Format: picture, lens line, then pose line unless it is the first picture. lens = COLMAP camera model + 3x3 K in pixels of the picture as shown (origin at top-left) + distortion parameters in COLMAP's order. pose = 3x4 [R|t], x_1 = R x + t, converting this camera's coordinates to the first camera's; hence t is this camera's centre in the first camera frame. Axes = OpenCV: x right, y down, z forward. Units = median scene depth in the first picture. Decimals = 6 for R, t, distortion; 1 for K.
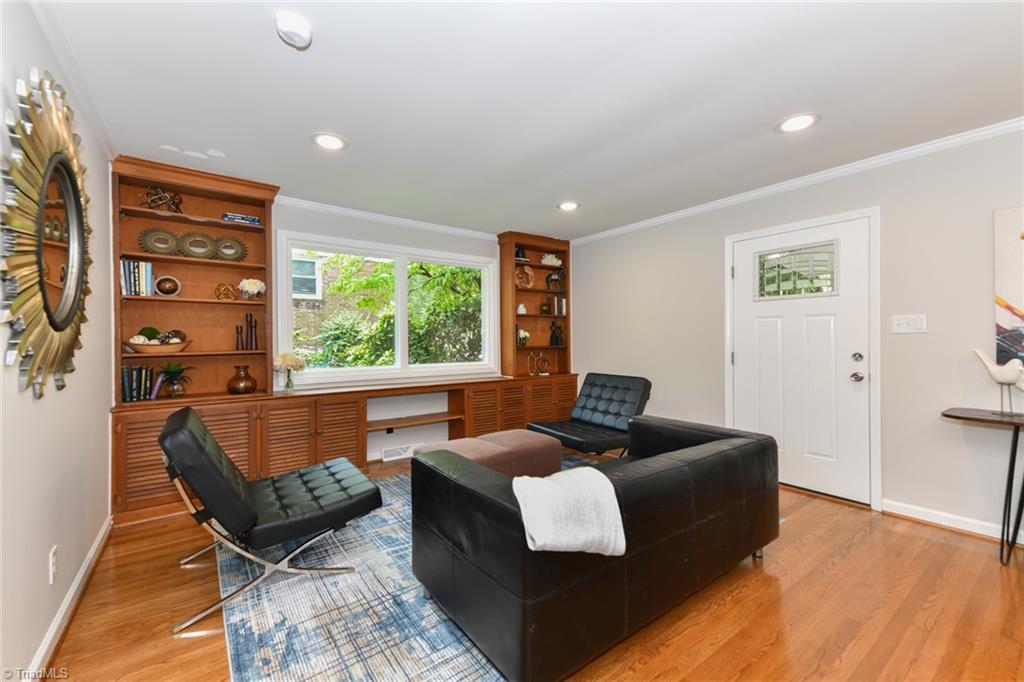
lens RADIAL K [[418.7, 0, 509.8], [0, 418.7, 340.3], [0, 0, 1]] dist [0.022395, -0.002294]
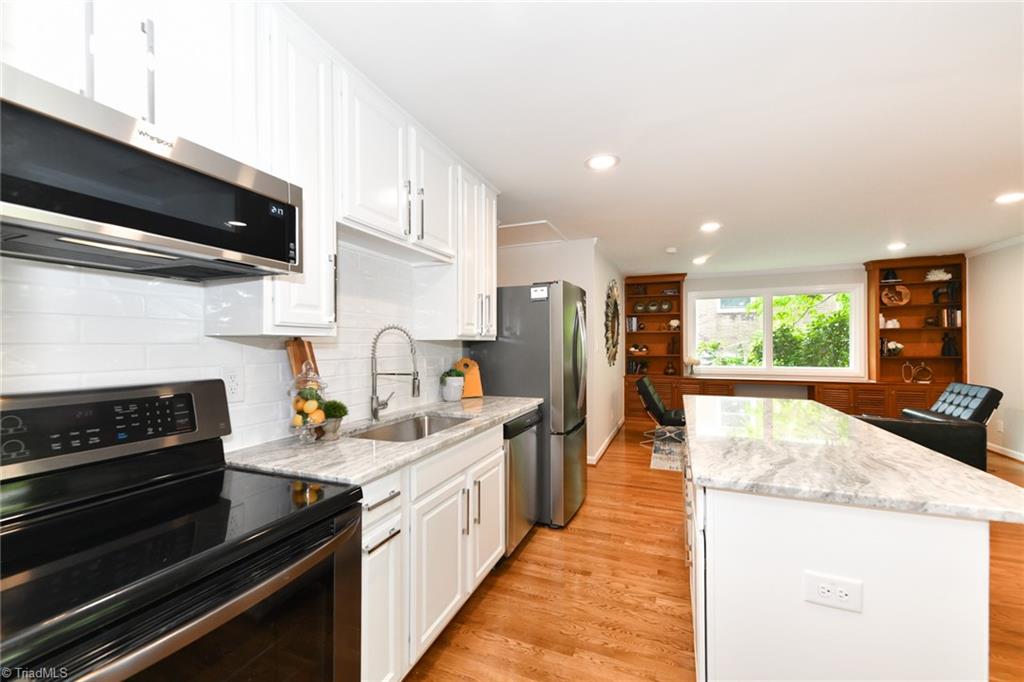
lens RADIAL K [[418.7, 0, 506.0], [0, 418.7, 342.4], [0, 0, 1]] dist [0.022395, -0.002294]
pose [[0.517671, -0.000694, -0.855579, 0.498695], [0.000857, 1.000000, -0.000292, -0.024788], [0.855579, -0.000582, 0.517672, -0.531992]]
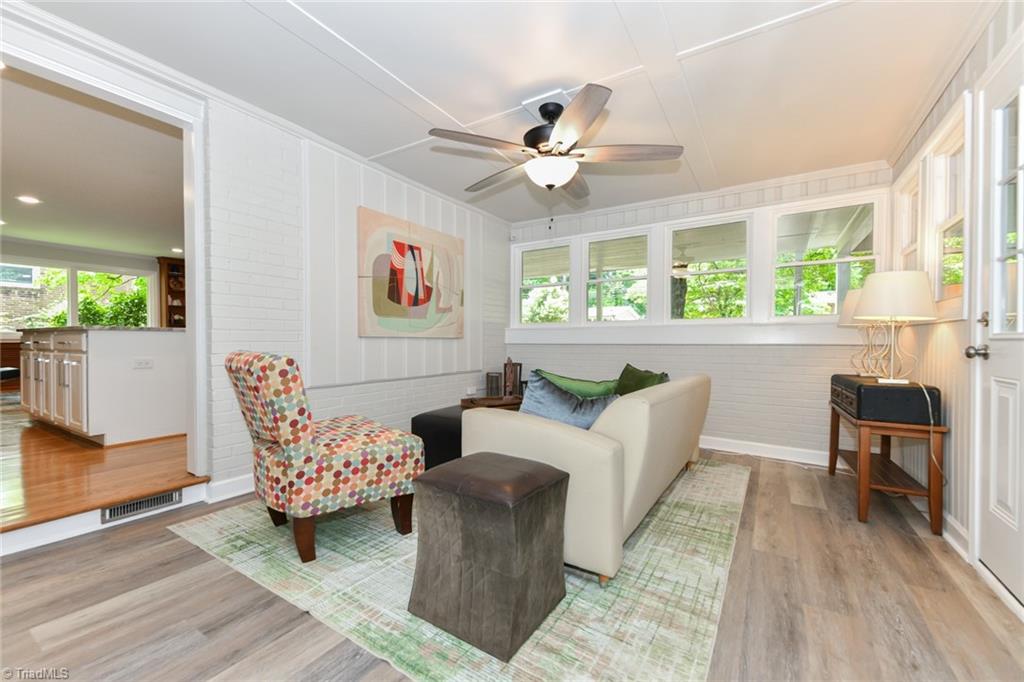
lens RADIAL K [[418.7, 0, 511.1], [0, 418.7, 337.6], [0, 0, 1]] dist [0.022395, -0.002294]
pose [[0.935724, -0.008572, 0.352629, 0.702635], [0.005208, 0.999931, 0.010486, 0.055774], [-0.352695, -0.007975, 0.935704, -1.088007]]
